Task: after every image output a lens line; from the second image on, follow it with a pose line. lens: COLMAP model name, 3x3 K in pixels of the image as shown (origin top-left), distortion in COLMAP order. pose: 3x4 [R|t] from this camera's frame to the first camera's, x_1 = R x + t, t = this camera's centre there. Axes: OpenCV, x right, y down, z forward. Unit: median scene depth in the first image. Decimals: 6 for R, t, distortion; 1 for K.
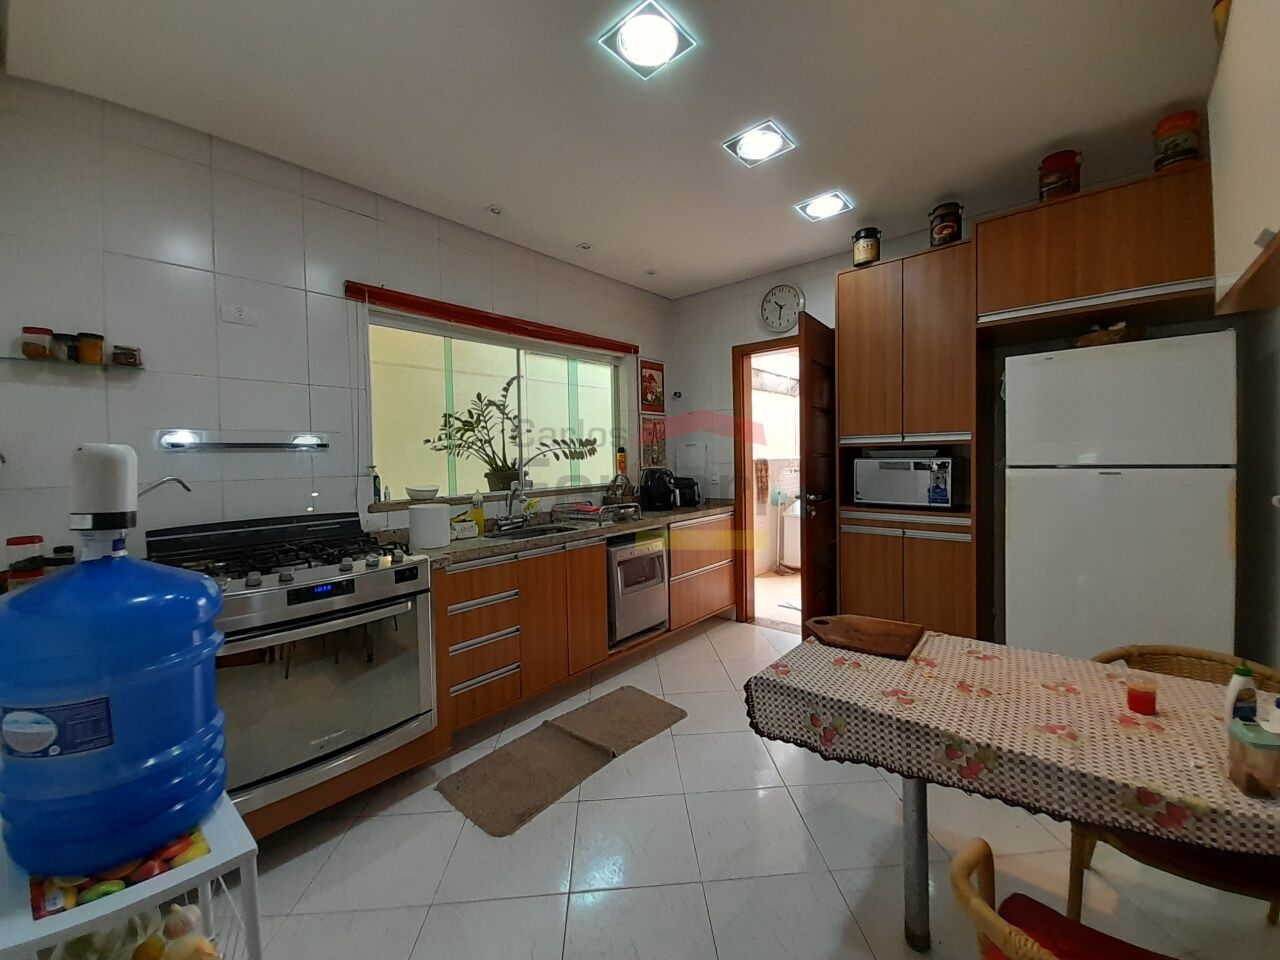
lens RADIAL K [[506.8, 0, 653.7], [0, 506.8, 464.8], [0, 0, 1]] dist [0.000256, -0.000163]
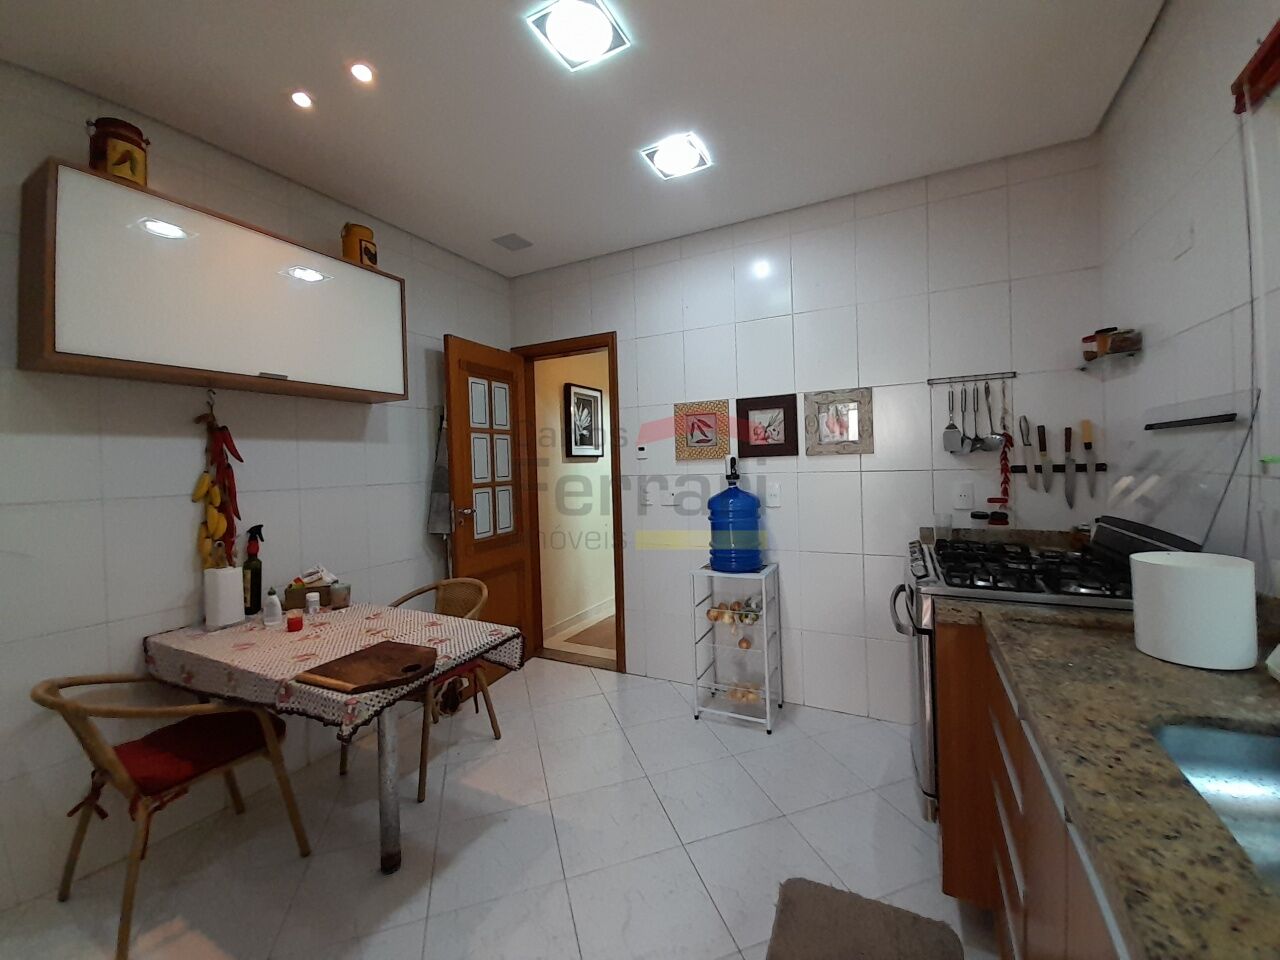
lens RADIAL K [[506.8, 0, 653.7], [0, 506.8, 464.8], [0, 0, 1]] dist [0.000256, -0.000163]
pose [[-0.970222, 0.050177, -0.236963, 0.077169], [0.045370, 0.998640, 0.025700, -0.026702], [0.237930, 0.014184, -0.971179, 1.297144]]
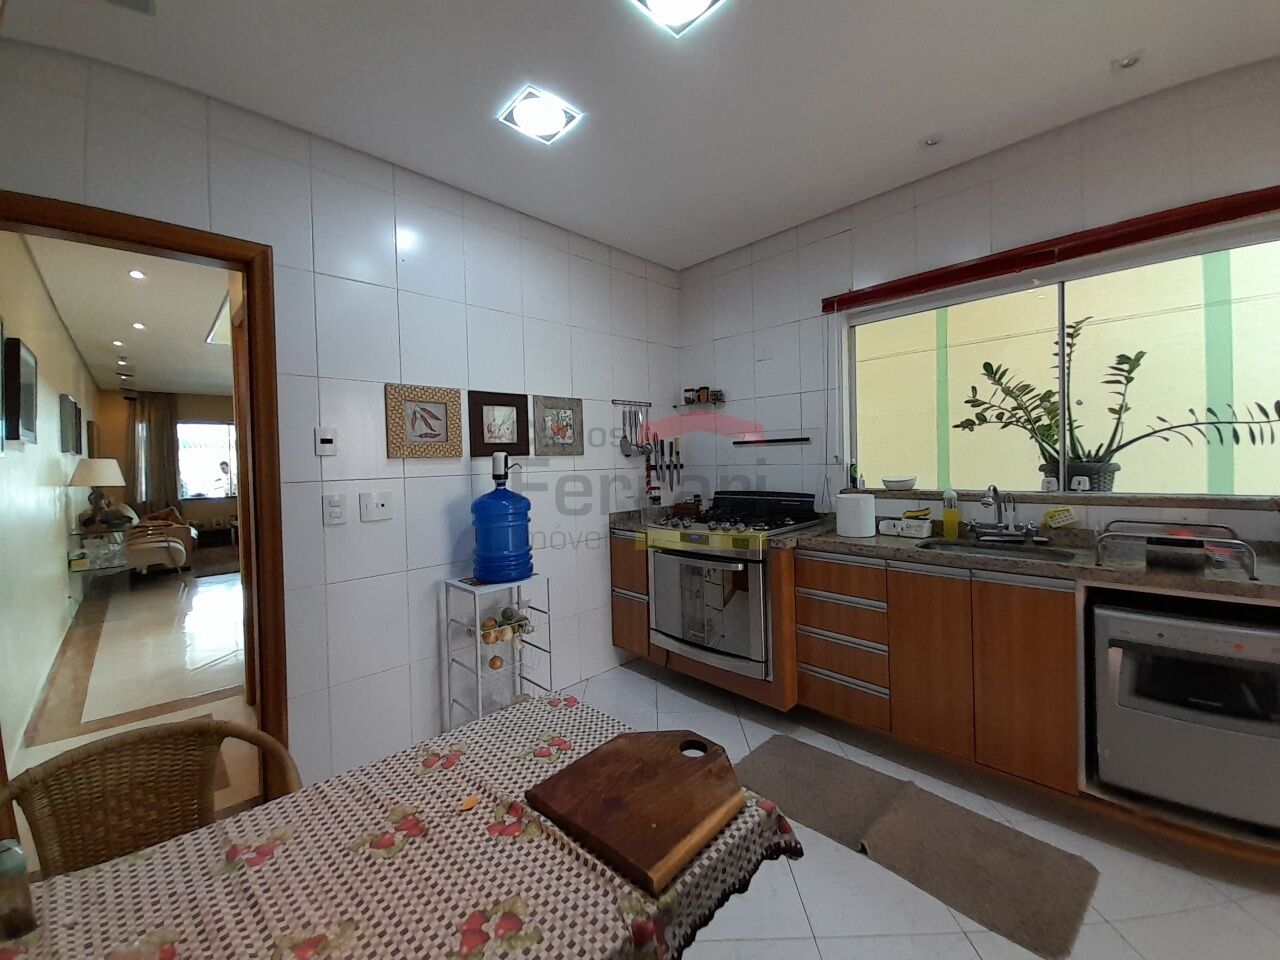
lens RADIAL K [[506.8, 0, 653.7], [0, 506.8, 464.8], [0, 0, 1]] dist [0.000256, -0.000163]
pose [[-0.069428, 0.033679, -0.997018, 0.598931], [0.009181, 0.999409, 0.033120, -0.018712], [0.997545, -0.006854, -0.069697, 0.666958]]
